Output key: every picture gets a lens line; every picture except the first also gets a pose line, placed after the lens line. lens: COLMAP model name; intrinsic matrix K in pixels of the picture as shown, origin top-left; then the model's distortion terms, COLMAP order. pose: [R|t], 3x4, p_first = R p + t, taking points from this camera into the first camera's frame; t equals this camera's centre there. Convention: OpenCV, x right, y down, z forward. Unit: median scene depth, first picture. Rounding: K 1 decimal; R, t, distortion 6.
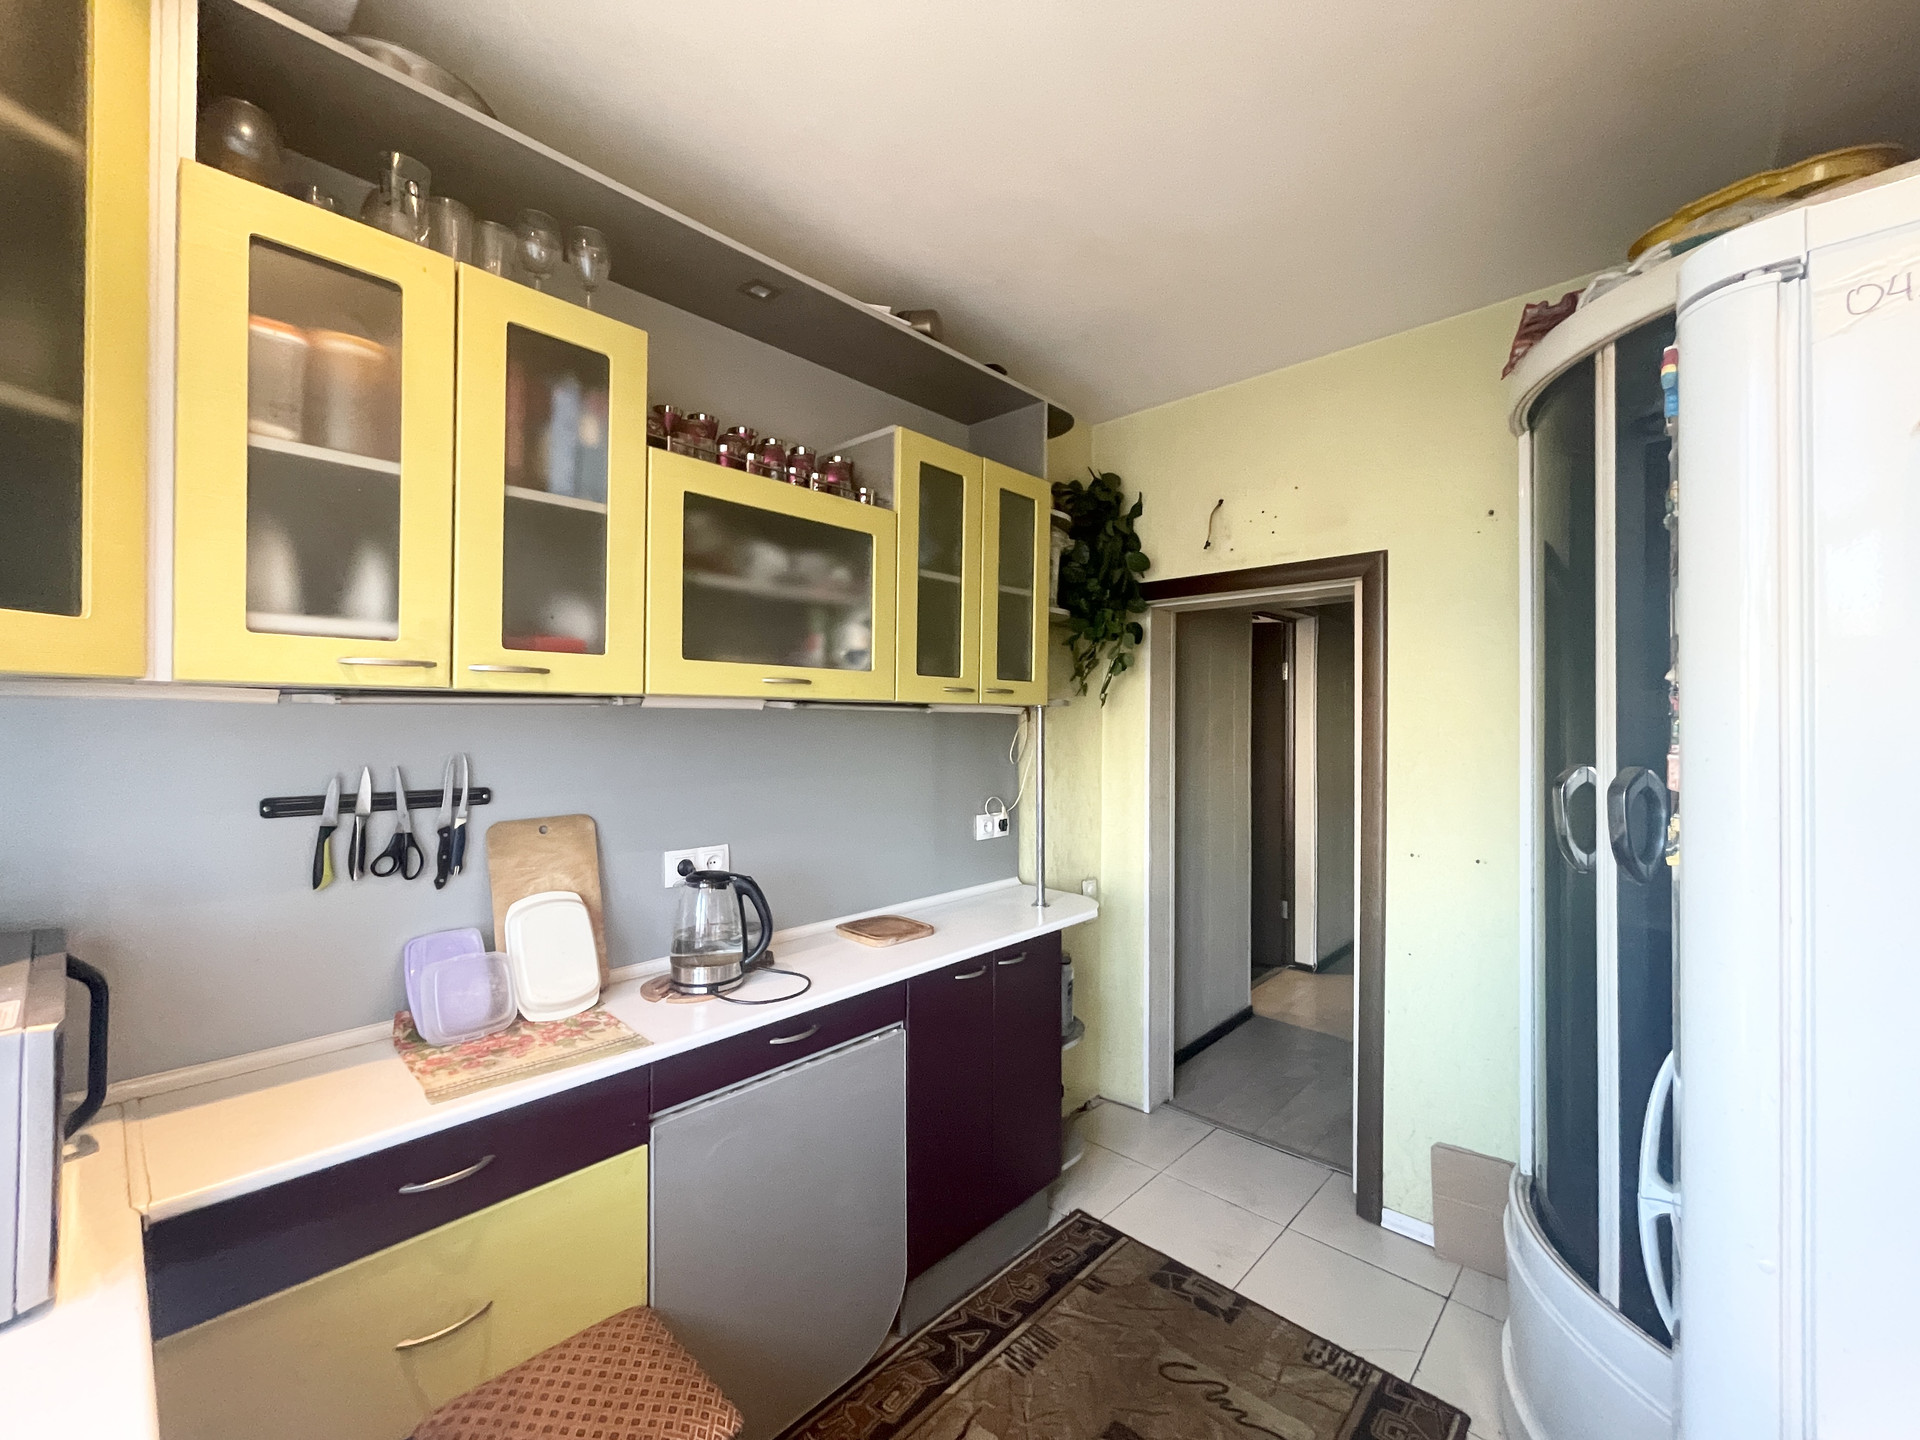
lens RADIAL K [[782.3, 0, 959.1], [0, 782.3, 722.2], [0, 0, 1]] dist [-0.000684, 0.002375]
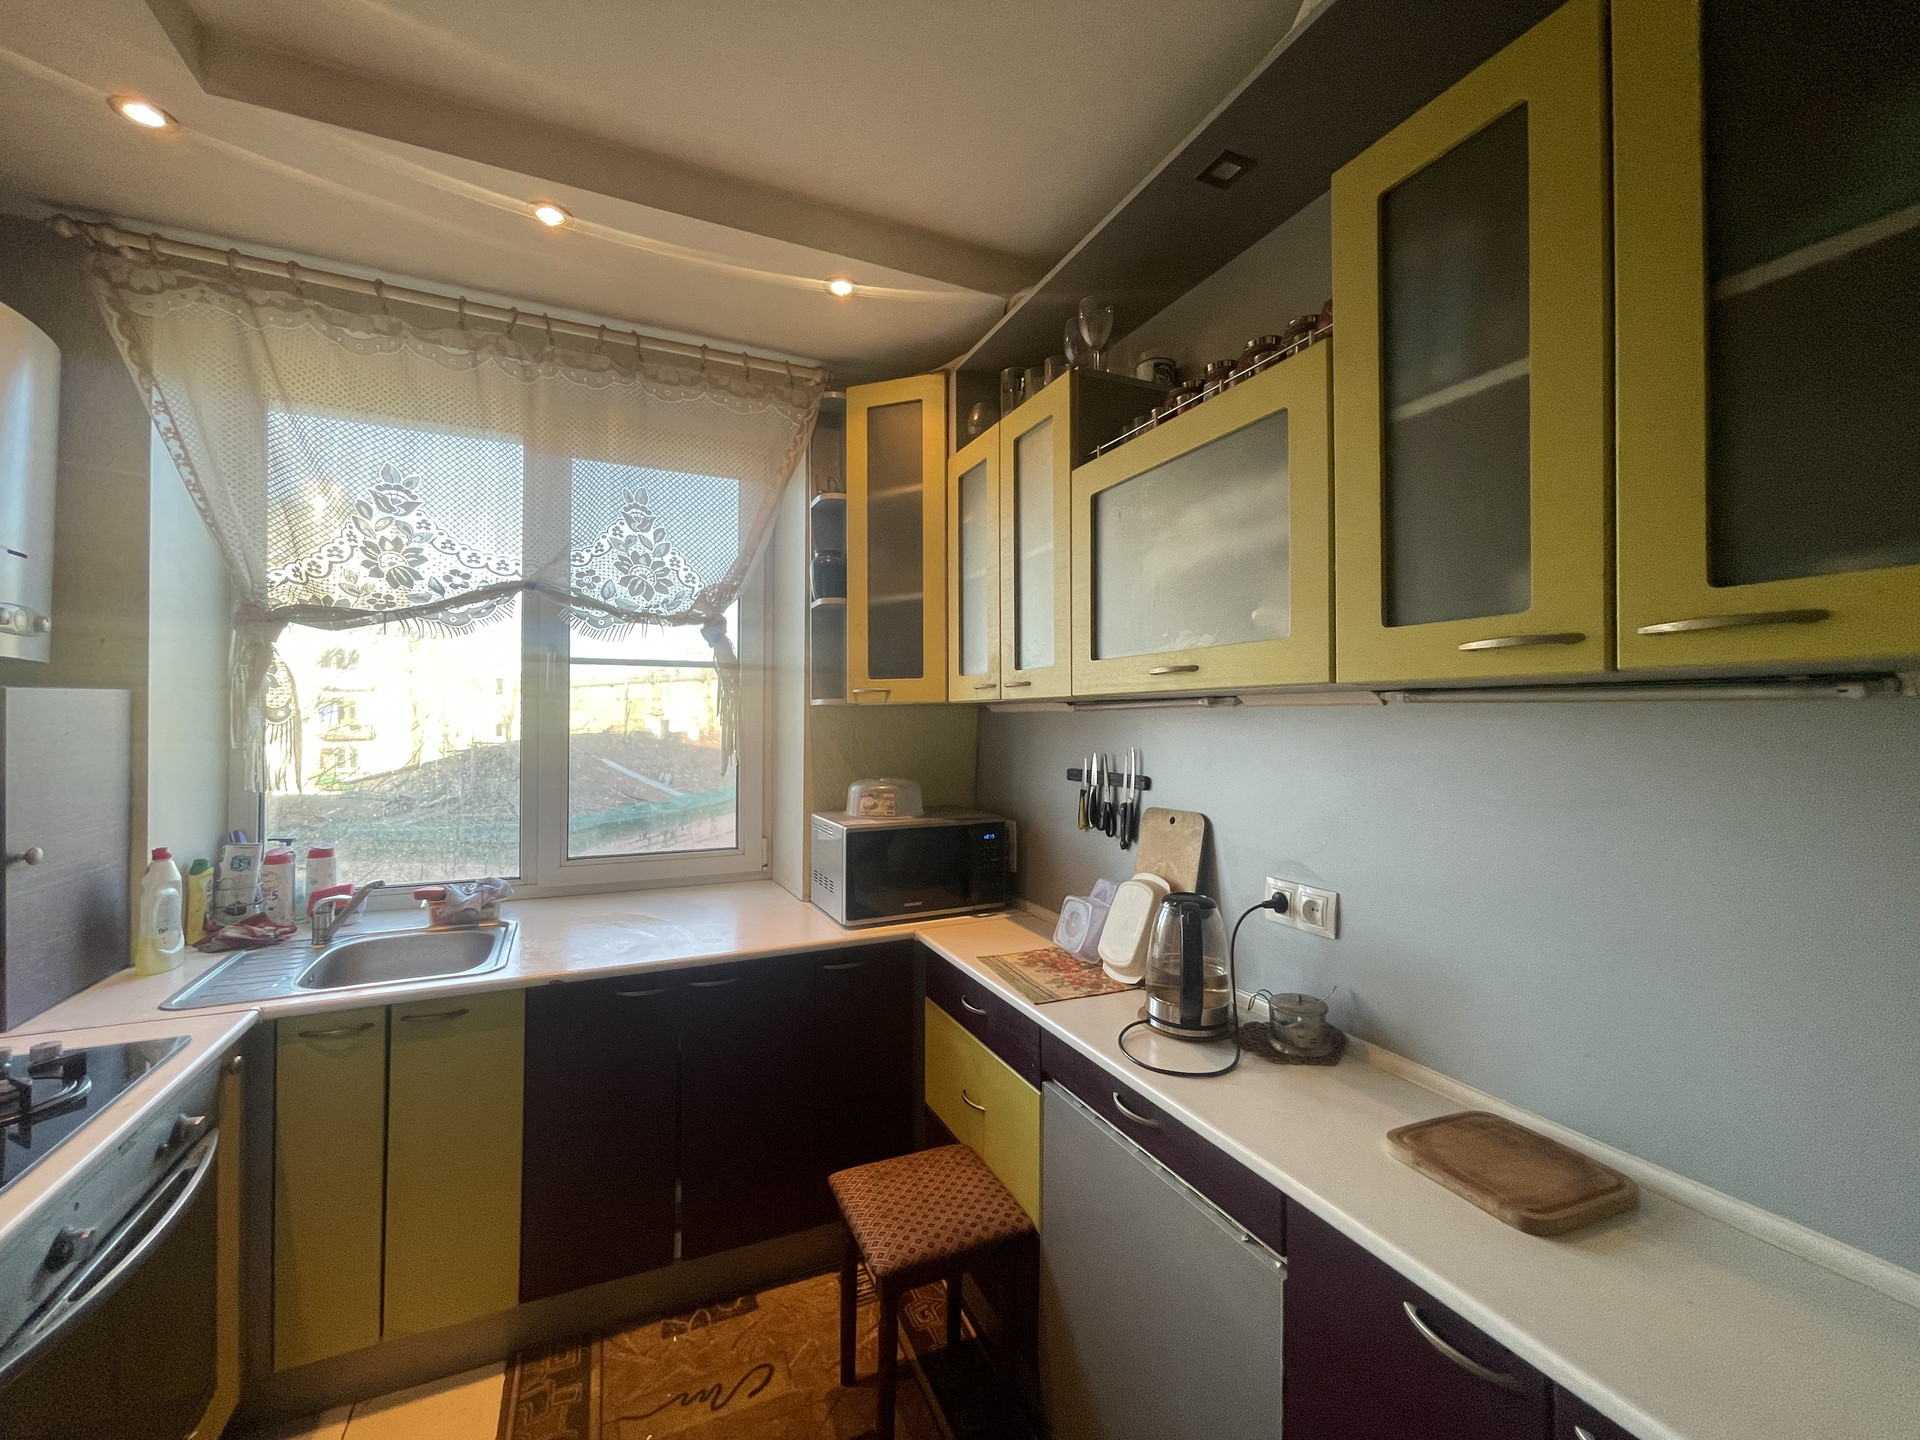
lens RADIAL K [[782.3, 0, 955.2], [0, 782.3, 714.3], [0, 0, 1]] dist [-0.000684, 0.002375]
pose [[-0.396591, 0.000143, -0.917995, 0.551726], [0.015040, 0.999867, -0.006342, -0.008914], [0.917872, -0.016322, -0.396541, 1.051960]]
